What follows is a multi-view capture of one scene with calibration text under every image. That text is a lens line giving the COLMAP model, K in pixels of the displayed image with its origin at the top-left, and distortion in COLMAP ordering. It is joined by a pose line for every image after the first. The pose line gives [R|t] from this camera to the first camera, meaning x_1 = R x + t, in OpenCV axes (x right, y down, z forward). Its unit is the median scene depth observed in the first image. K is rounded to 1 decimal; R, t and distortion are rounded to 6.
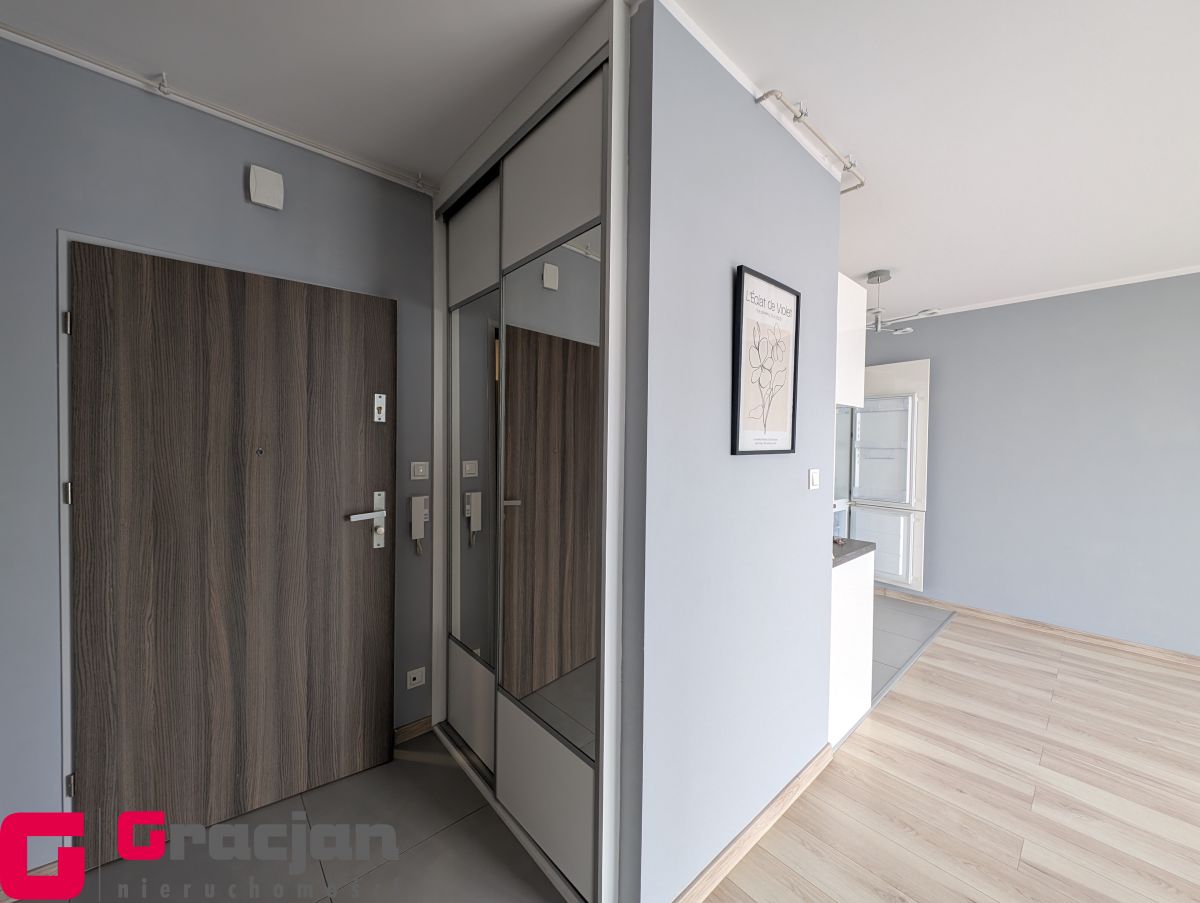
lens RADIAL K [[445.9, 0, 600.0], [0, 445.9, 451.5], [0, 0, 1]] dist [-0.000980, -0.000758]
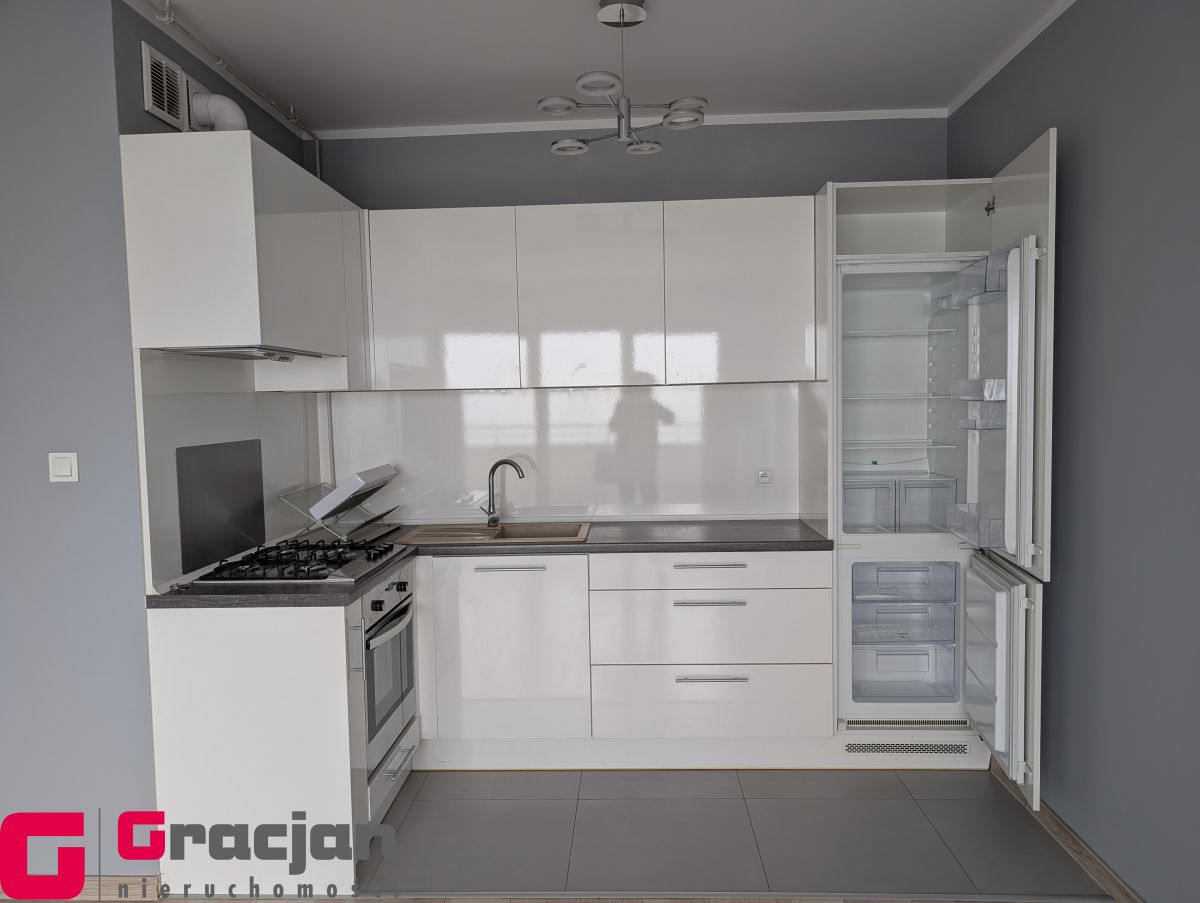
lens RADIAL K [[849.9, 0, 595.2], [0, 849.9, 451.0], [0, 0, 1]] dist [0.008191, -0.005951]
pose [[0.723294, 0.011450, -0.690445, 1.427900], [0.021370, 0.999012, 0.038954, 0.002560], [0.690209, -0.042930, 0.722335, 0.454610]]
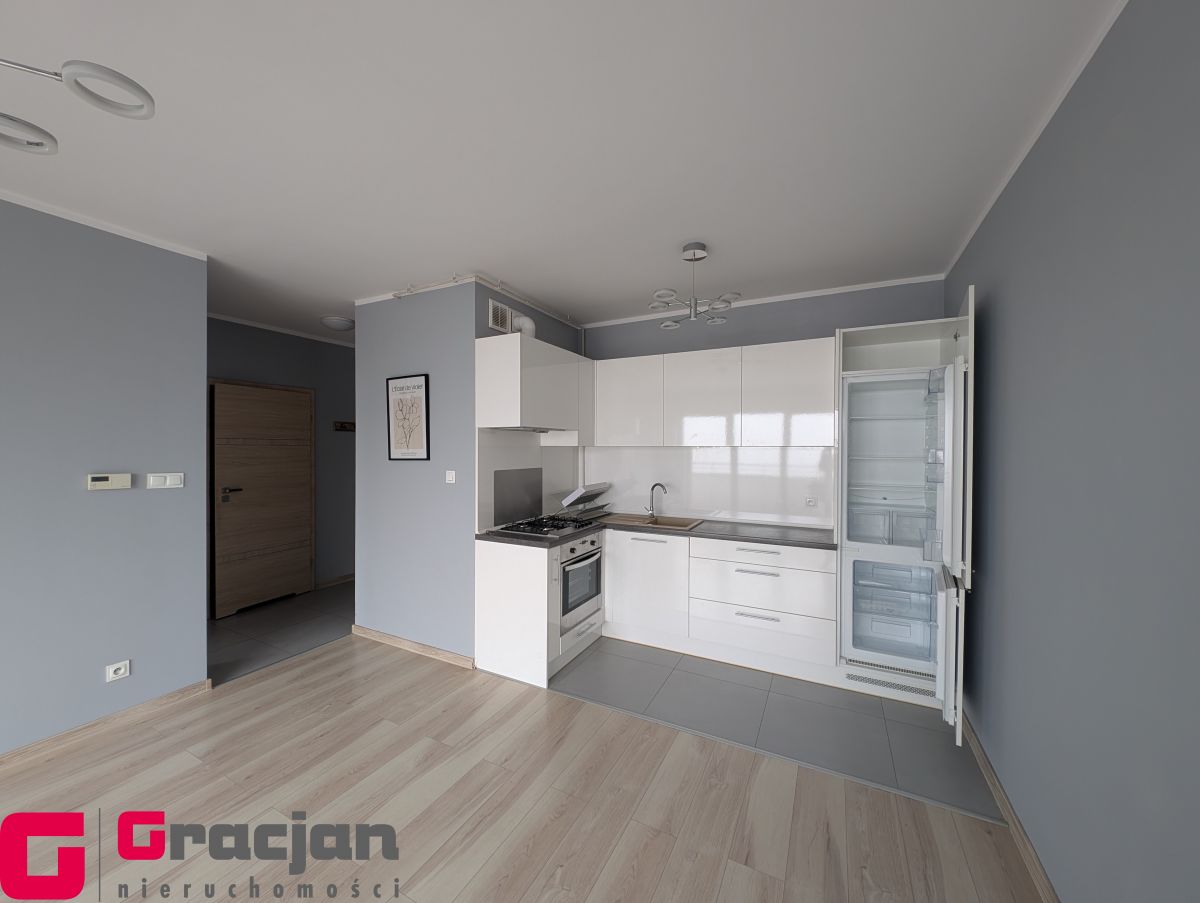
lens RADIAL K [[445.9, 0, 600.0], [0, 445.9, 451.5], [0, 0, 1]] dist [-0.000980, -0.000758]
pose [[0.366625, -0.007406, -0.930339, 1.605252], [-0.012584, 0.999837, -0.012918, -0.012341], [0.930284, 0.016443, 0.366472, 0.661851]]
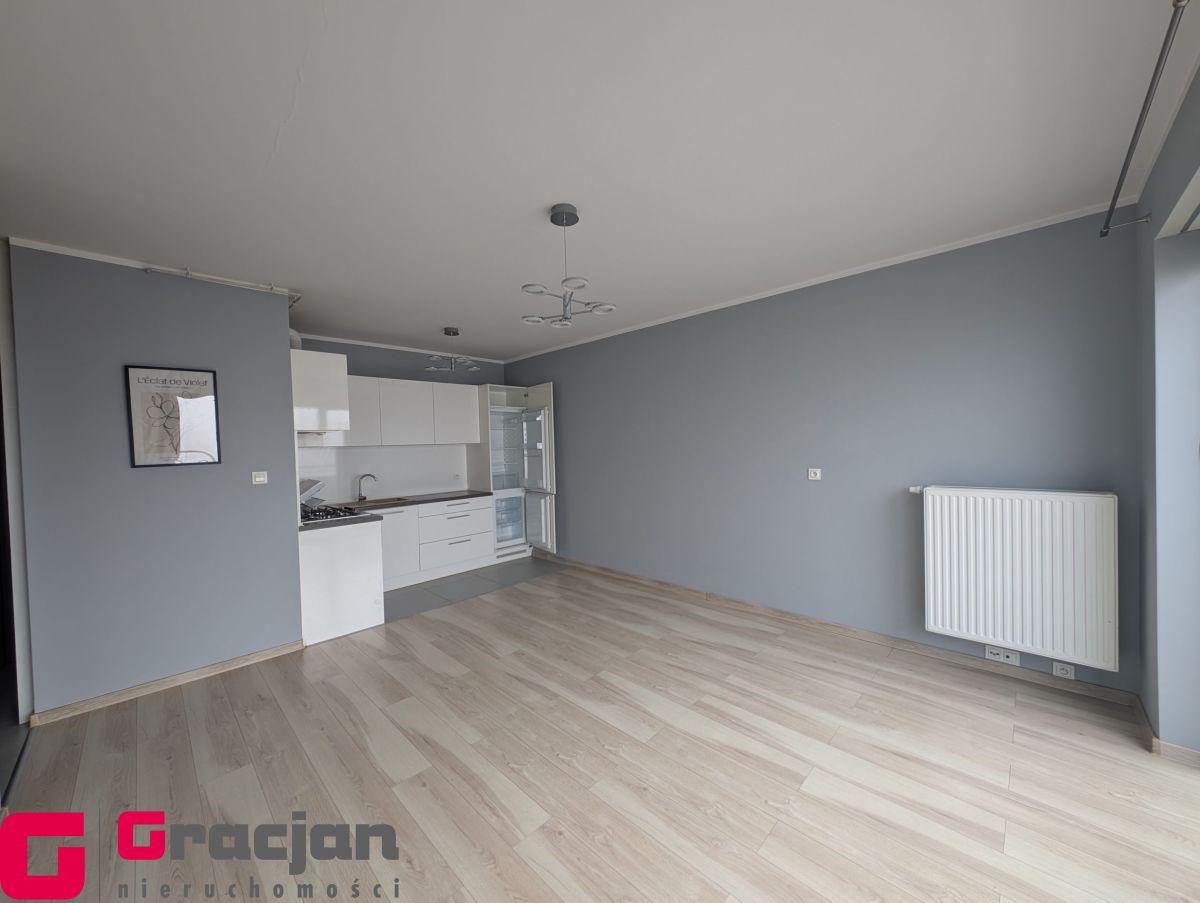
lens RADIAL K [[445.9, 0, 600.0], [0, 445.9, 451.5], [0, 0, 1]] dist [-0.000980, -0.000758]
pose [[0.995889, -0.044985, 0.078624, 1.176639], [0.044962, 0.998987, 0.002063, 0.012988], [-0.078637, 0.001481, 0.996902, -0.549224]]
